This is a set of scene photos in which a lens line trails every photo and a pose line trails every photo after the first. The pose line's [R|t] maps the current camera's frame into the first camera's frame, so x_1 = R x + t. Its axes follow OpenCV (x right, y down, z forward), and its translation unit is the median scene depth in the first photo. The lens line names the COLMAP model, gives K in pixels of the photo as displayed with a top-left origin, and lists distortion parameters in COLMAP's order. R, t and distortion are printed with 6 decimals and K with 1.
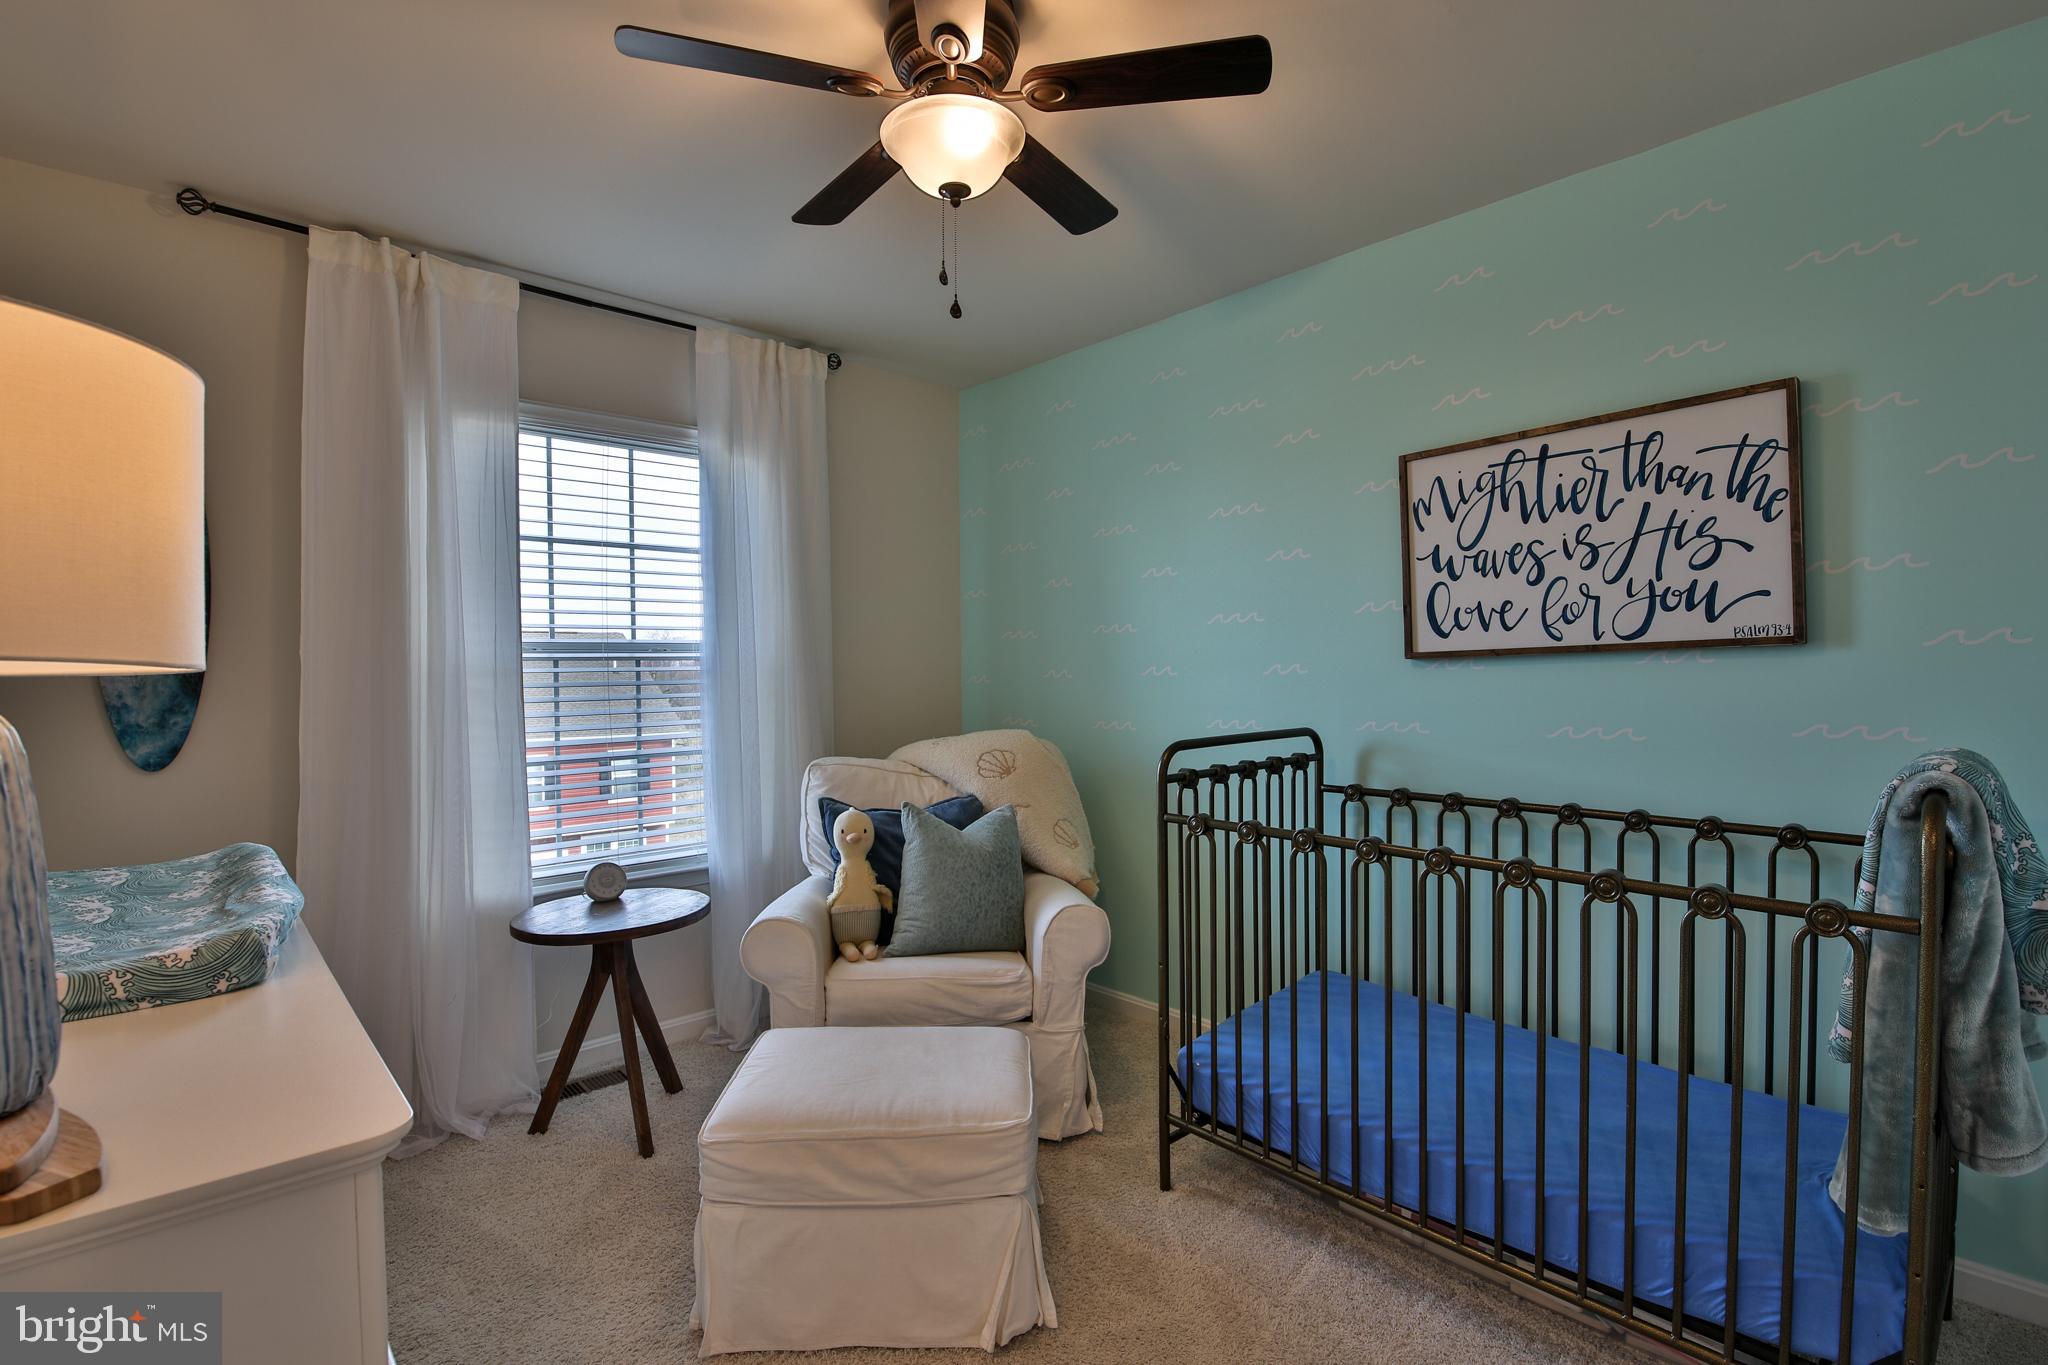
lens RADIAL K [[954.8, 0, 1027.5], [0, 954.8, 678.3], [0, 0, 1]] dist [-0.018337, -0.001636]
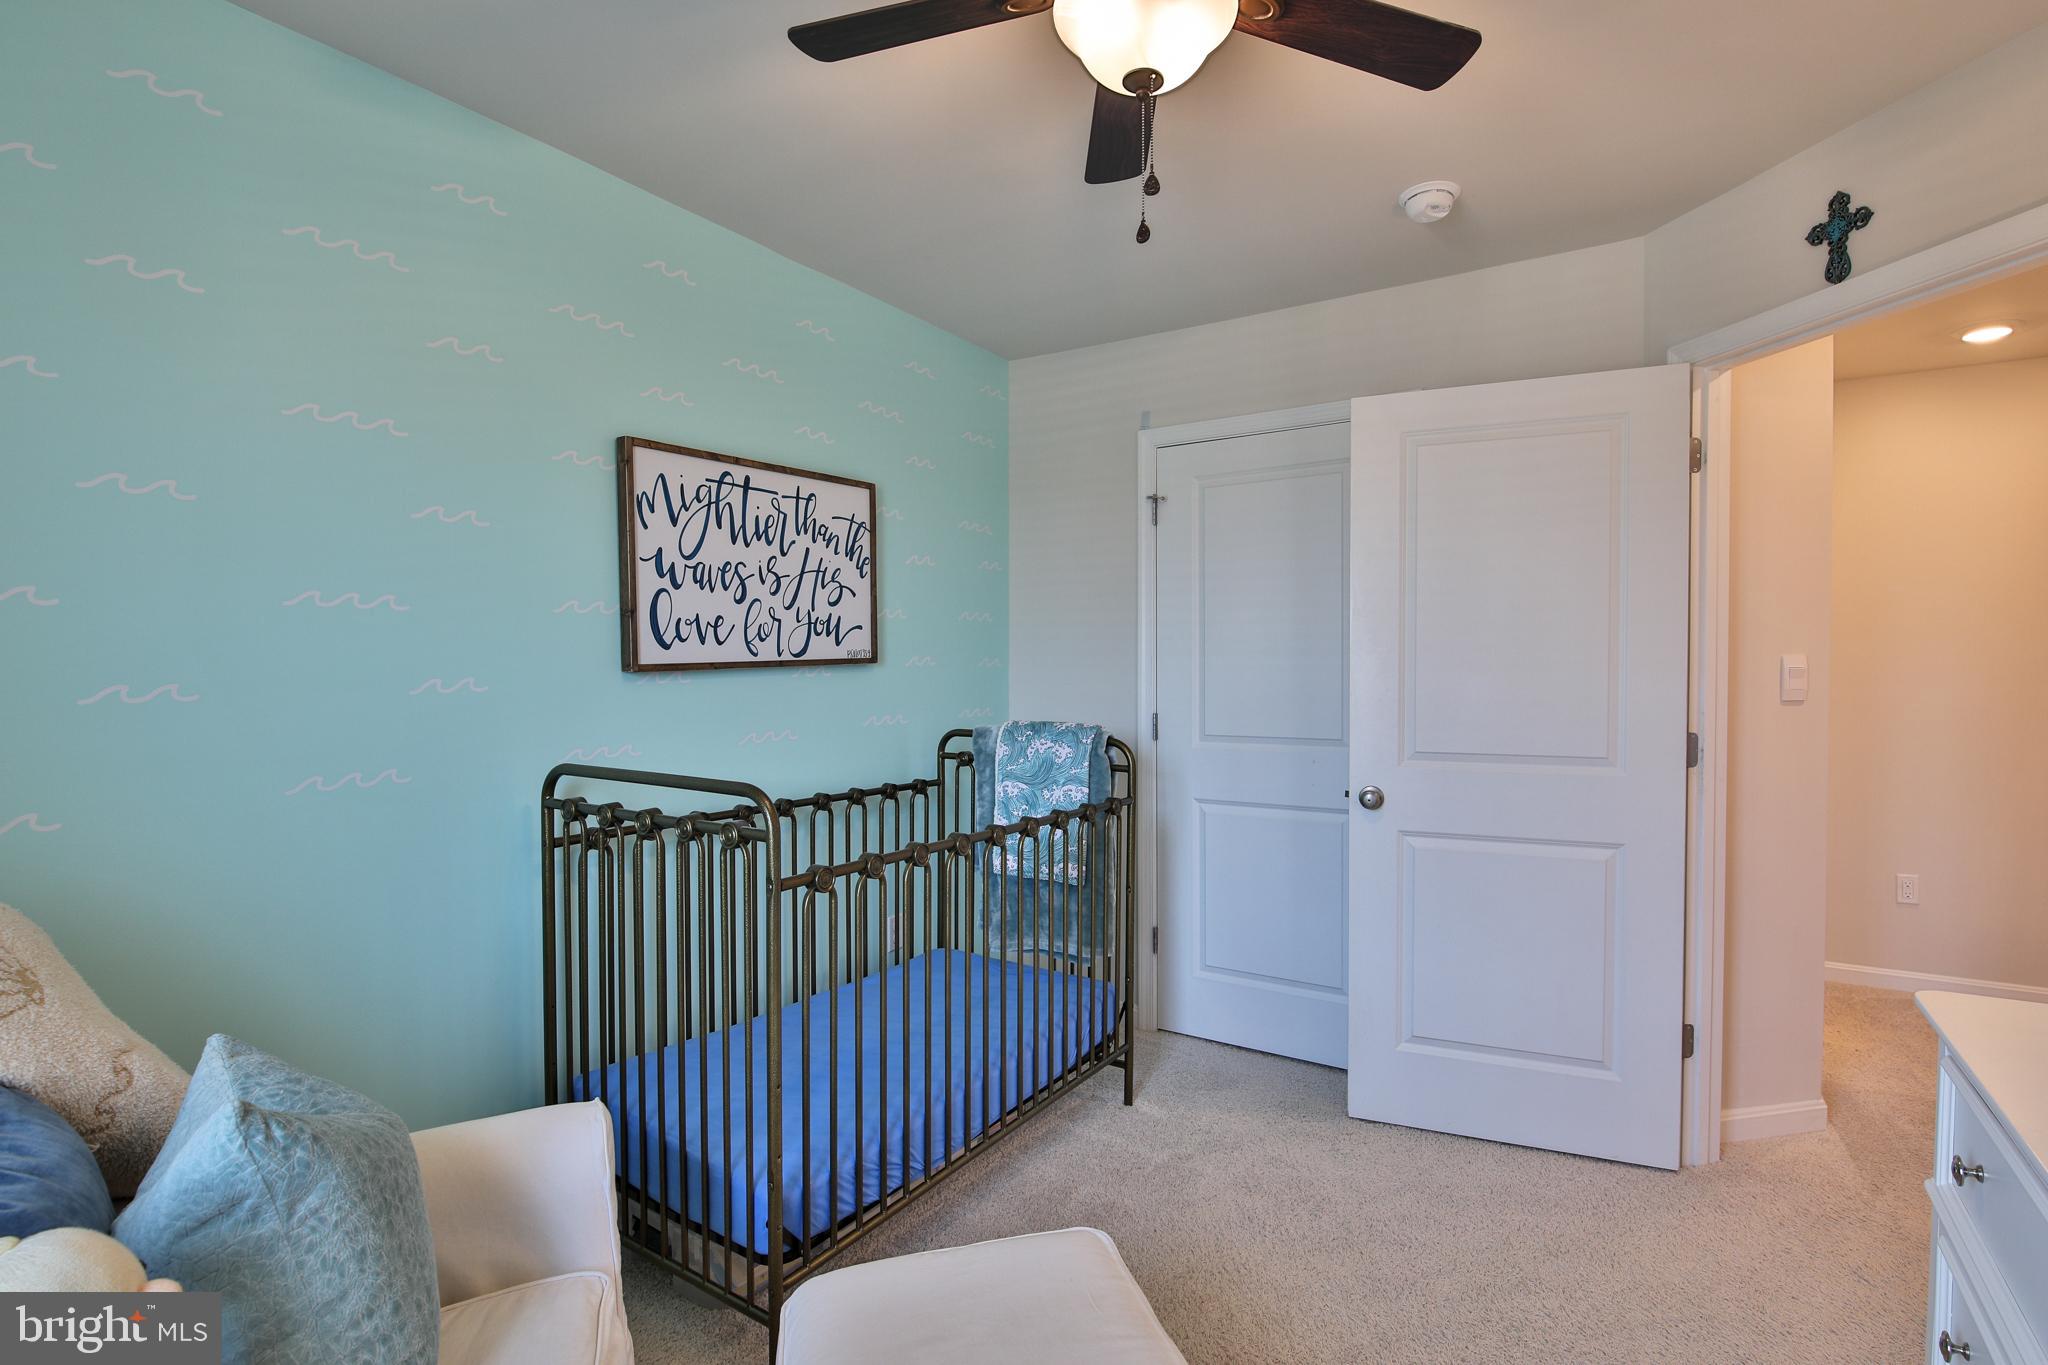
lens RADIAL K [[954.8, 0, 1026.3], [0, 954.8, 692.5], [0, 0, 1]] dist [-0.018337, -0.001636]
pose [[-0.253056, -0.017745, 0.967289, -0.599961], [0.015020, 0.999639, 0.022268, -0.017176], [-0.967335, 0.020164, -0.252699, 0.975570]]
